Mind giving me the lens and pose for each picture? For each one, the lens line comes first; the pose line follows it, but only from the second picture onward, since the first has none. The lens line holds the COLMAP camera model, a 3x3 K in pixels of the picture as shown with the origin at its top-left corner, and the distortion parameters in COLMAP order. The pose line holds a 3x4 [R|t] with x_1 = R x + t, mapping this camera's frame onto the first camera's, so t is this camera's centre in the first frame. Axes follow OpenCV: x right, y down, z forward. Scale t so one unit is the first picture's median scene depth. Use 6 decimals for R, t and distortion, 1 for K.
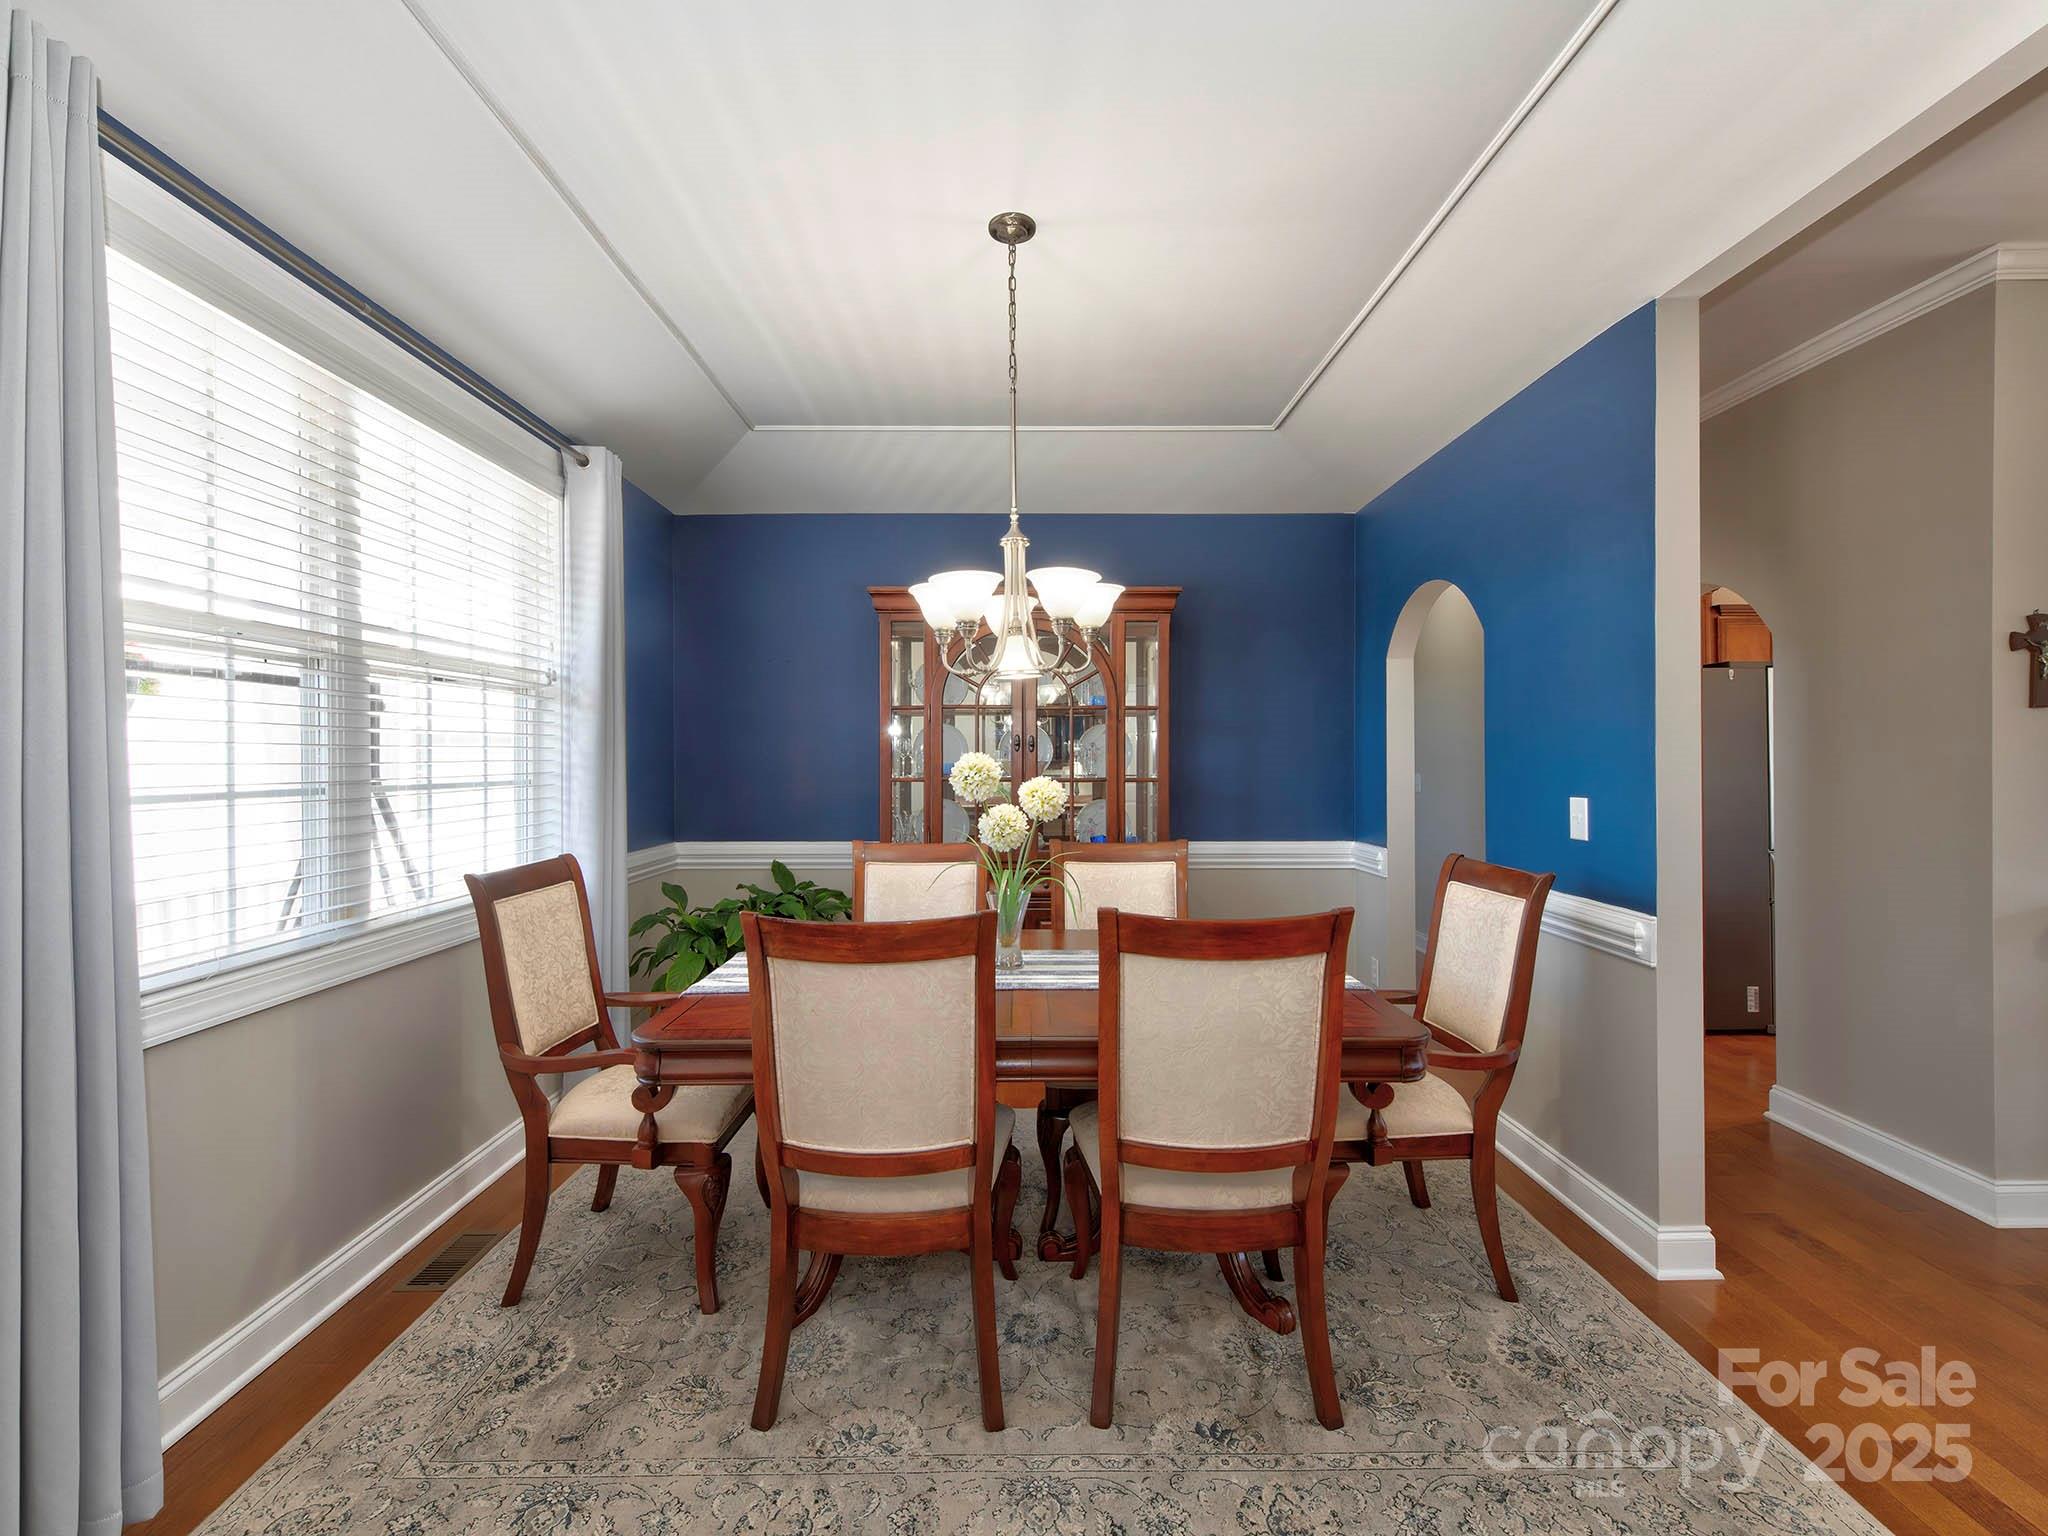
lens RADIAL K [[890.0, 0, 1020.2], [0, 890.0, 759.8], [0, 0, 1]] dist [0.008945, -0.000615]
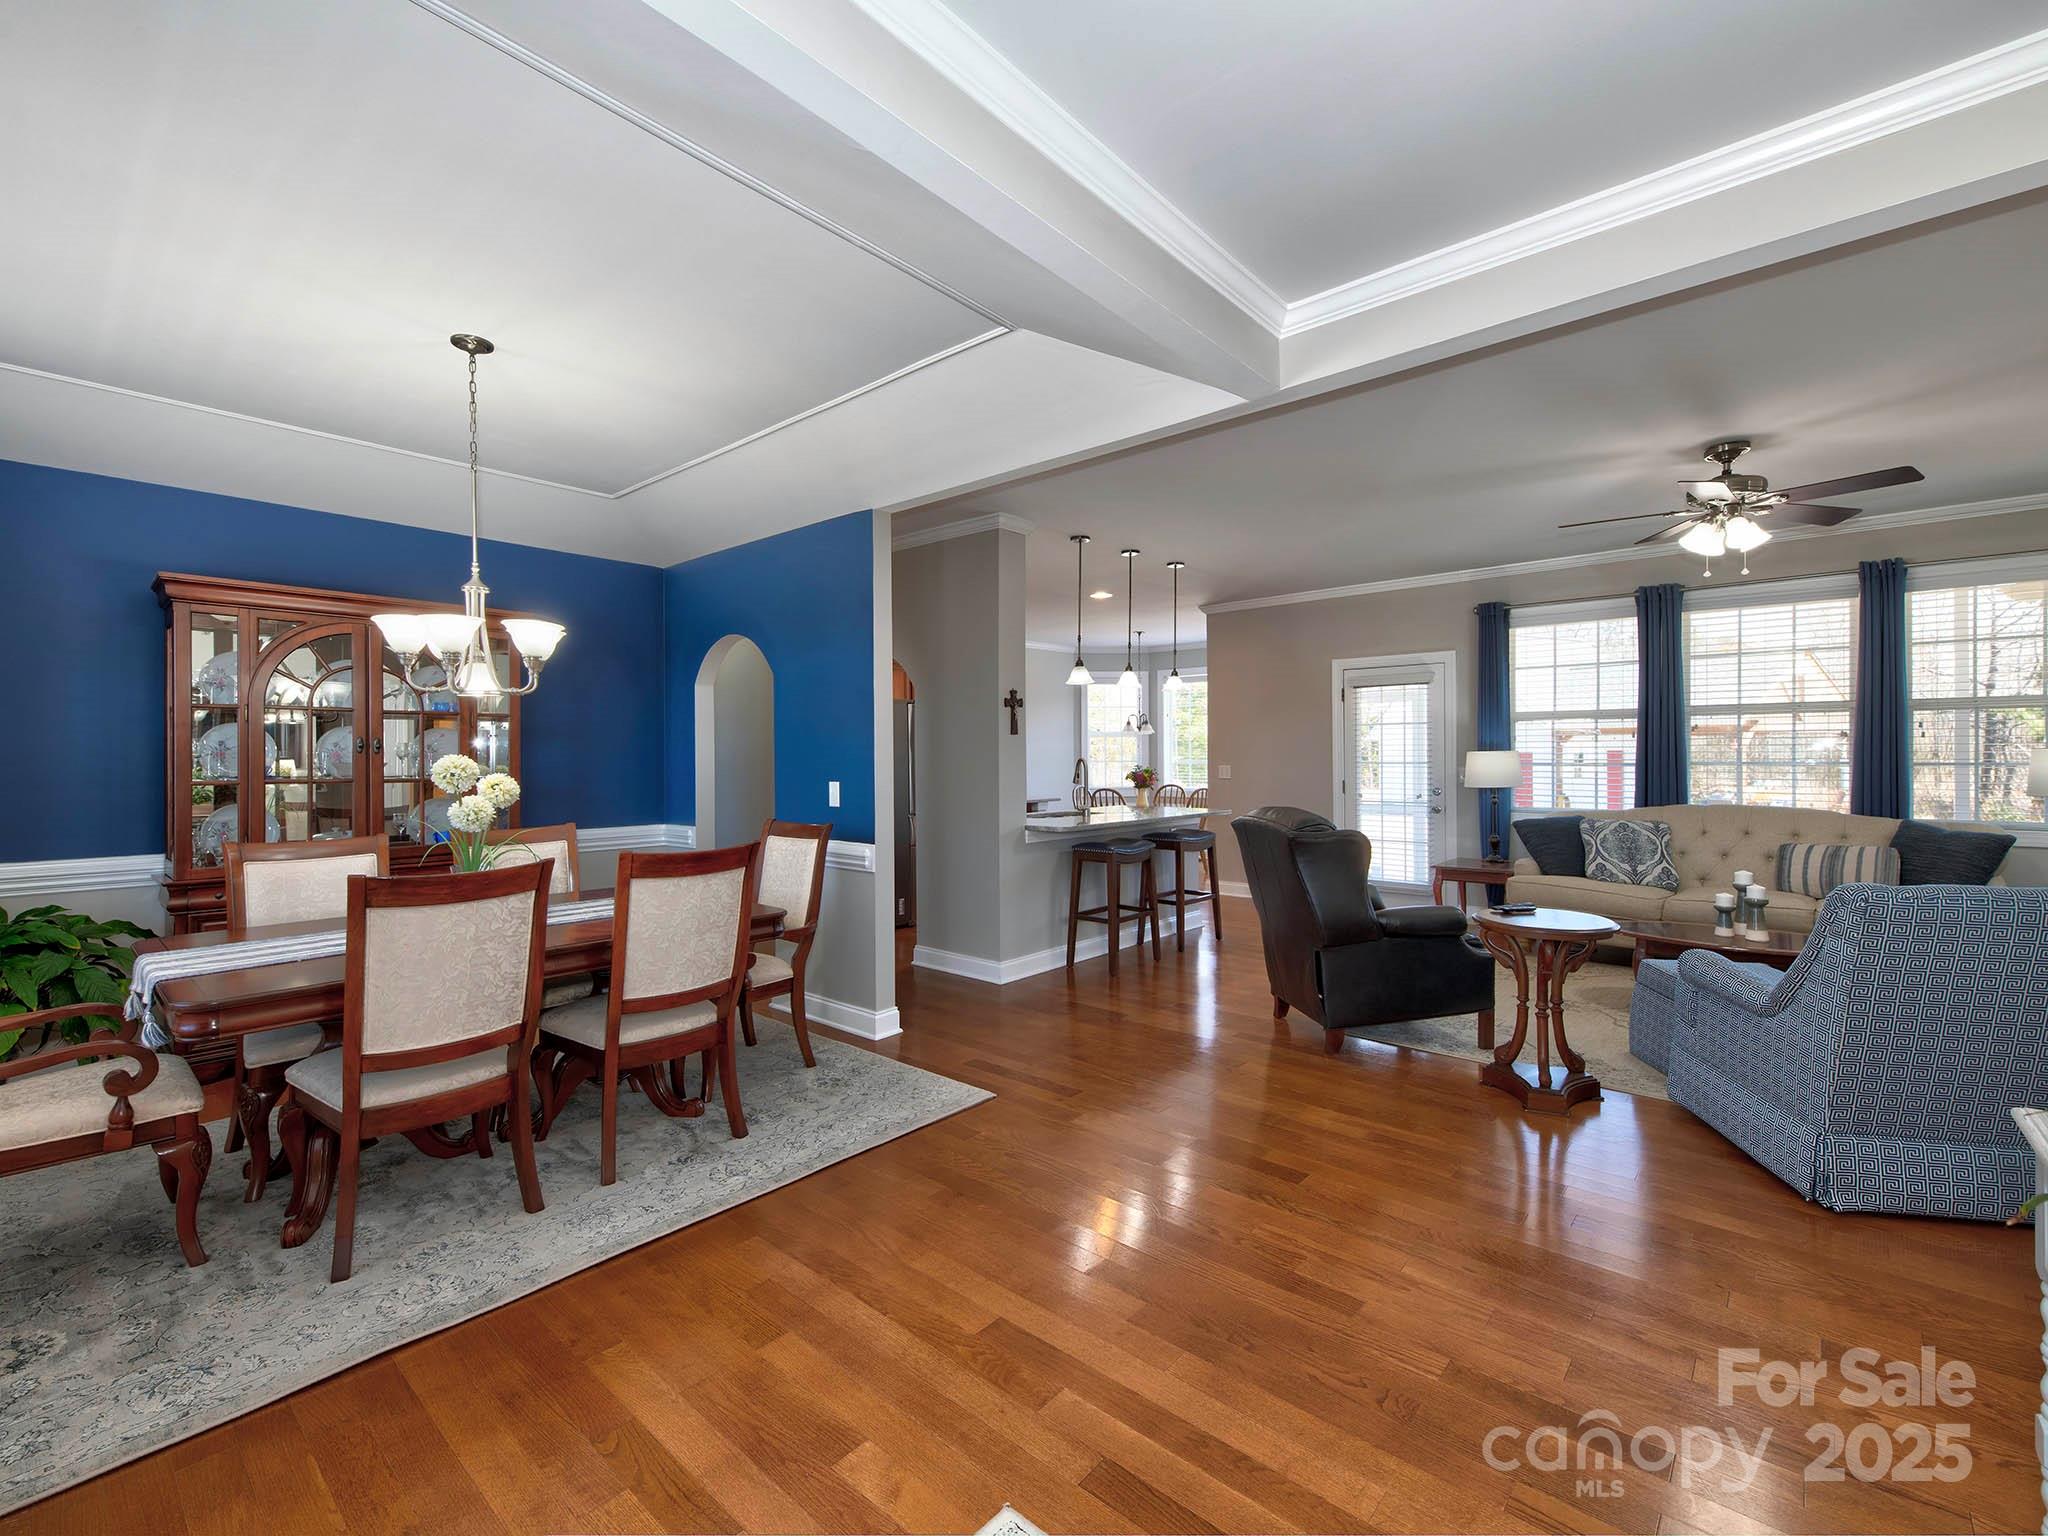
lens RADIAL K [[890.0, 0, 1020.2], [0, 890.0, 759.8], [0, 0, 1]] dist [0.008945, -0.000615]
pose [[0.667539, -0.001779, 0.744573, -0.451662], [0.003006, 0.999995, -0.000306, 0.002087], [-0.744569, 0.002442, 0.667541, -0.444317]]
